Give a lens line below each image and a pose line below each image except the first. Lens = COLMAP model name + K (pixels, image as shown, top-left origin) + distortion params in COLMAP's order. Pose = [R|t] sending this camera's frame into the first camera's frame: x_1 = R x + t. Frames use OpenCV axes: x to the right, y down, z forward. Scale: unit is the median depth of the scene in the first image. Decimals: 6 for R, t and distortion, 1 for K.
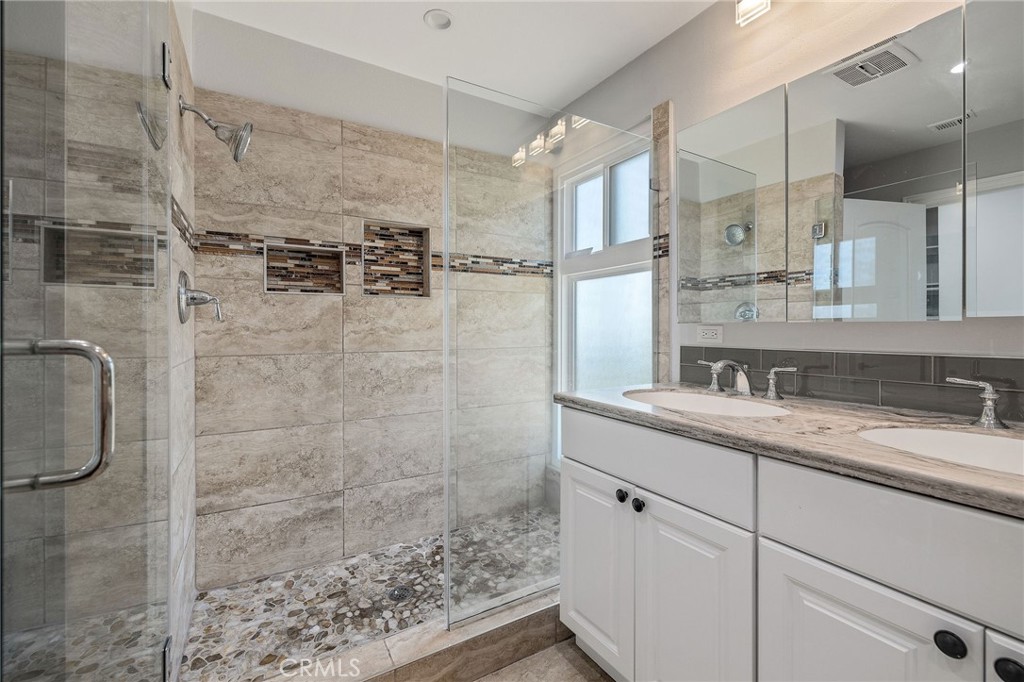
lens RADIAL K [[441.3, 0, 515.4], [0, 441.3, 329.1], [0, 0, 1]] dist [-0.000539, 0.000119]
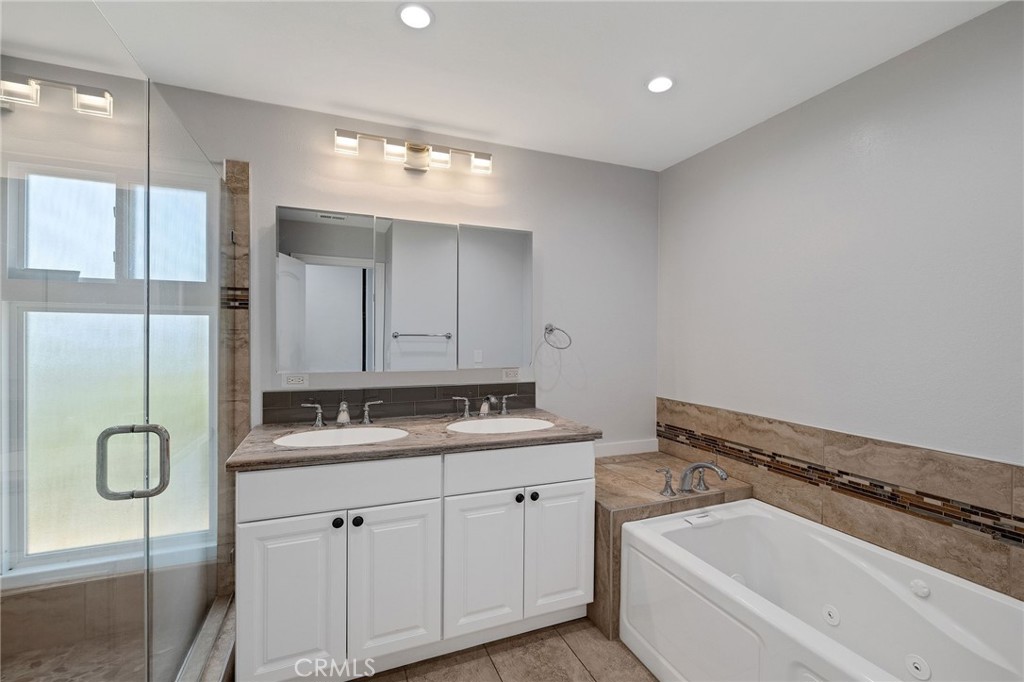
lens RADIAL K [[429.8, 0, 512.0], [0, 429.8, 341.0], [0, 0, 1]] dist [-0.000462, 0.000033]
pose [[0.186493, -0.003573, 0.982450, -0.562871], [-0.000926, 0.999992, 0.003813, -0.094617], [-0.982456, -0.001621, 0.186489, 0.184313]]
